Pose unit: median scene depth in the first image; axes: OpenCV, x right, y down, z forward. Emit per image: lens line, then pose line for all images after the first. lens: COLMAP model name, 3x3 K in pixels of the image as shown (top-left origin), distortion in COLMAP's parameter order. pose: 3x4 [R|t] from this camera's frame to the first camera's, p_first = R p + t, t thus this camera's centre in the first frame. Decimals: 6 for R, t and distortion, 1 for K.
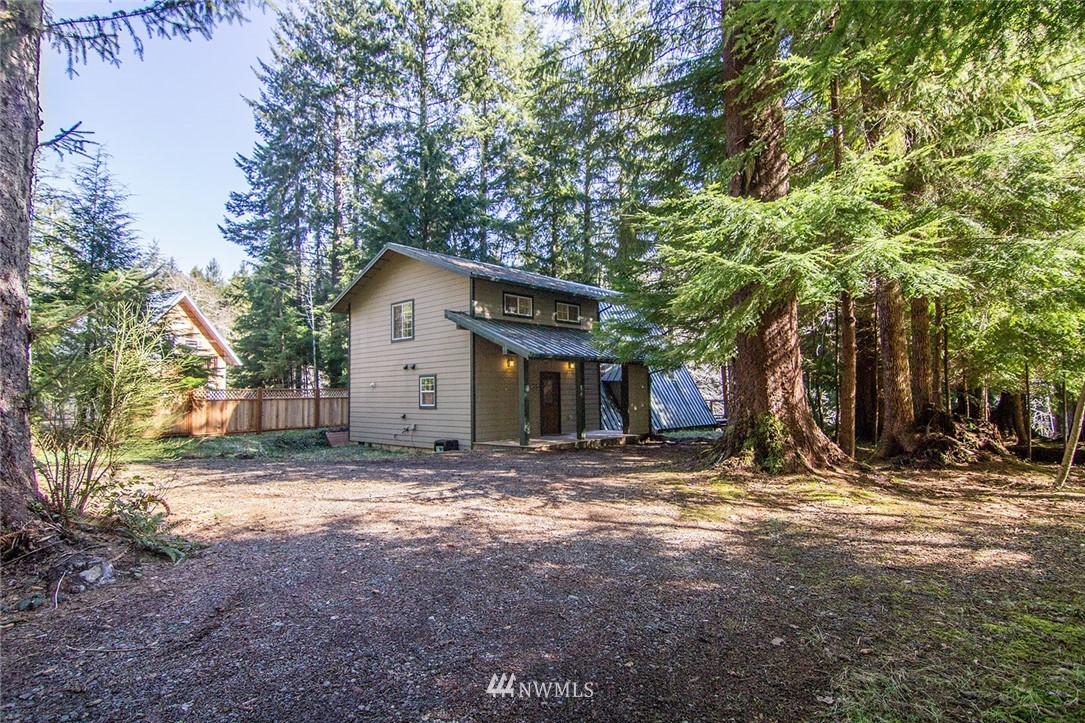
lens RADIAL K [[554.9, 0, 539.3], [0, 554.9, 356.2], [0, 0, 1]] dist [-0.017640, -0.000303]
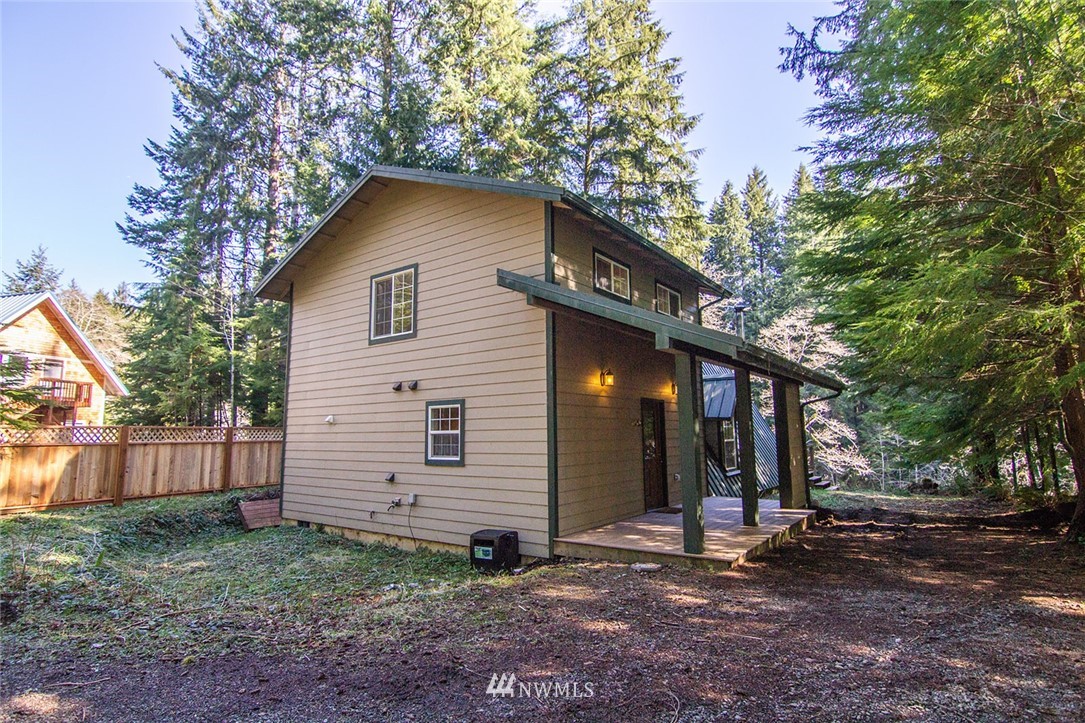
lens RADIAL K [[554.9, 0, 539.3], [0, 554.9, 356.2], [0, 0, 1]] dist [-0.017640, -0.000303]
pose [[0.993298, 0.020977, 0.113662, -0.070567], [-0.012268, 0.996972, -0.076785, 0.012714], [-0.114928, 0.074876, 0.990548, 0.188378]]
